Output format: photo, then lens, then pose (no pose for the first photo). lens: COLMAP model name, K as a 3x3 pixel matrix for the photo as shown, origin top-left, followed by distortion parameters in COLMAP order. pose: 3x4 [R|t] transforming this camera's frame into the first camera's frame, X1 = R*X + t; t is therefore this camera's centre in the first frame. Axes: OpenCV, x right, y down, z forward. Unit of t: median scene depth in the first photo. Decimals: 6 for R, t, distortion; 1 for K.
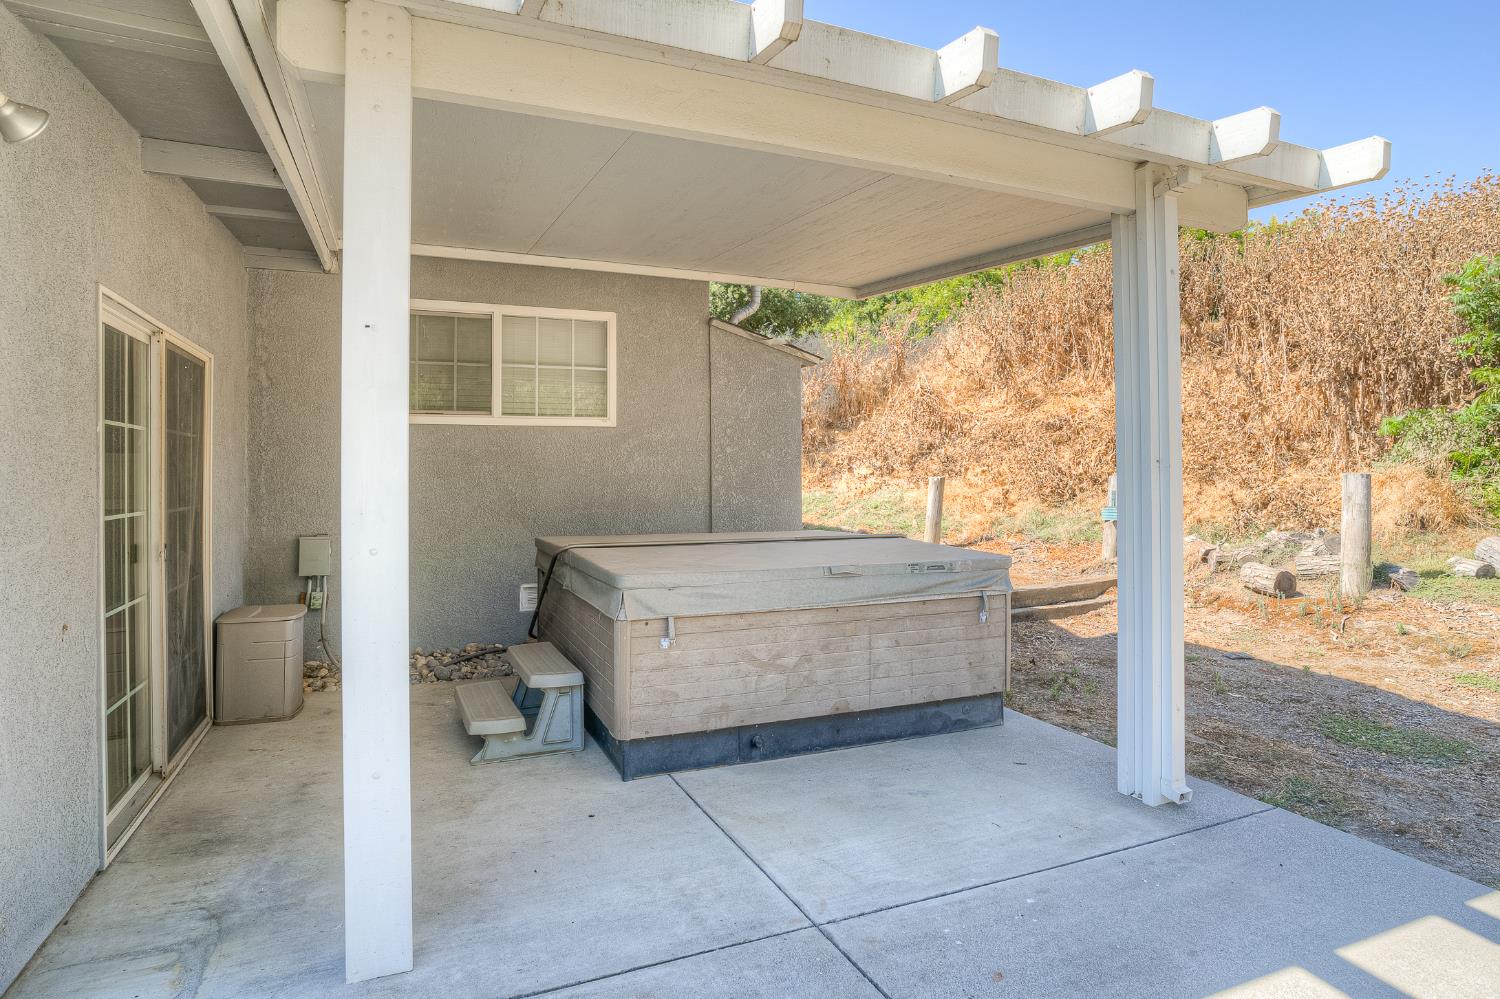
lens RADIAL K [[844.6, 0, 695.2], [0, 844.6, 460.4], [0, 0, 1]] dist [-0.035446, 0.001521]
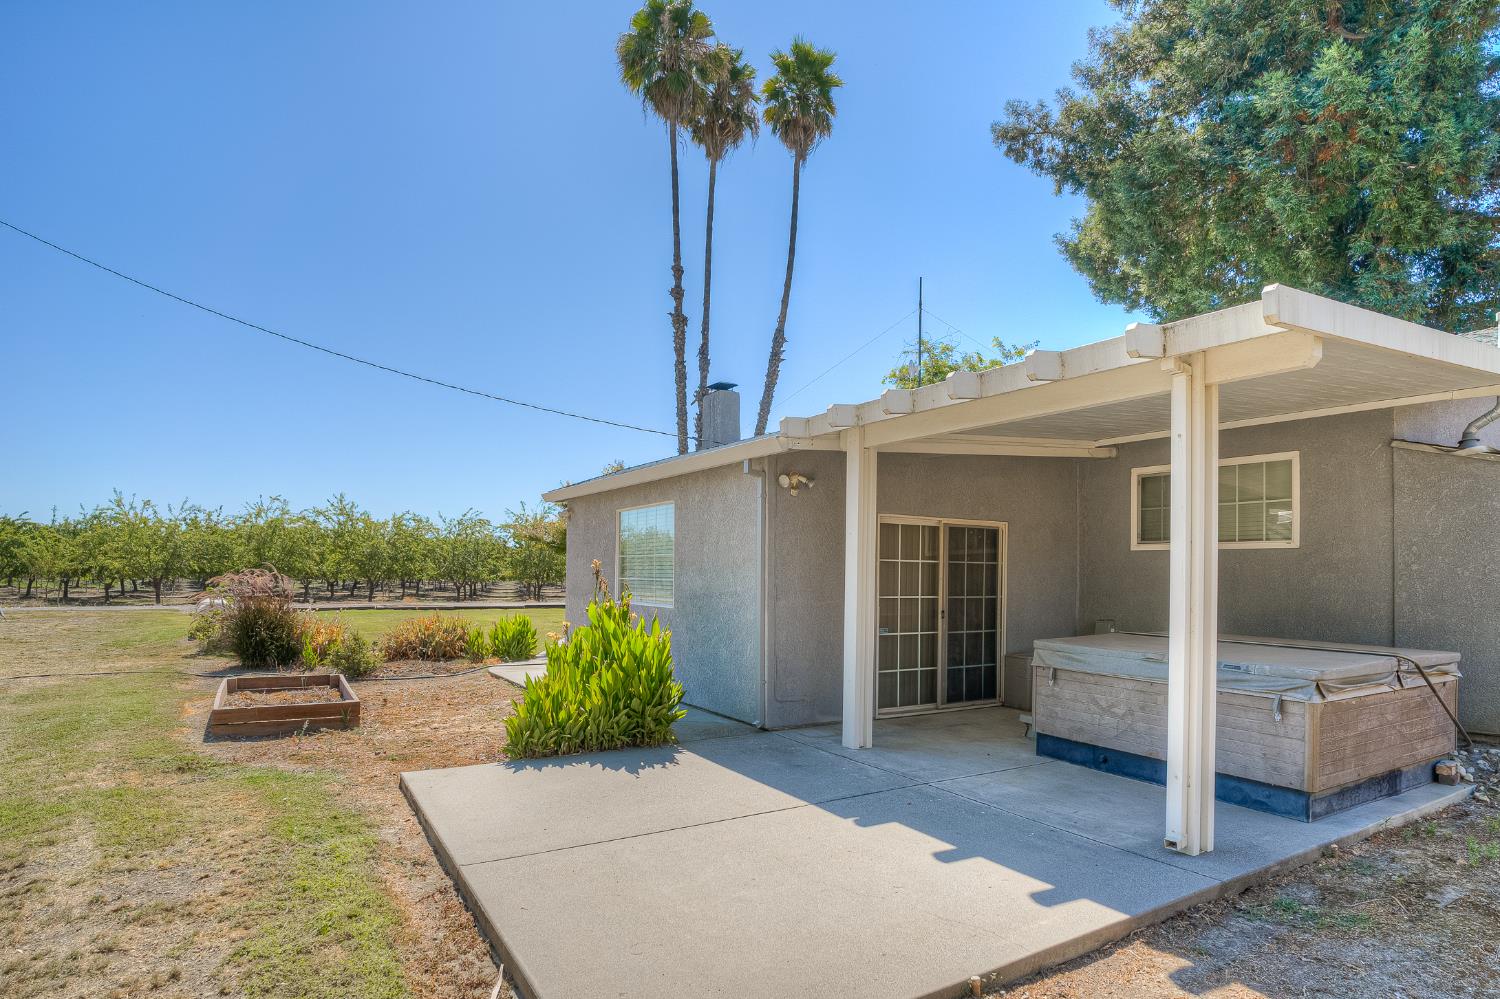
lens RADIAL K [[874.5, 0, 752.0], [0, 874.5, 562.5], [0, 0, 1]] dist [-0.088626, 0.021823]
pose [[0.104755, -0.004228, -0.994489, 1.488792], [-0.002106, 0.999988, -0.004473, -0.018675], [0.994496, 0.002563, 0.104745, 0.175982]]
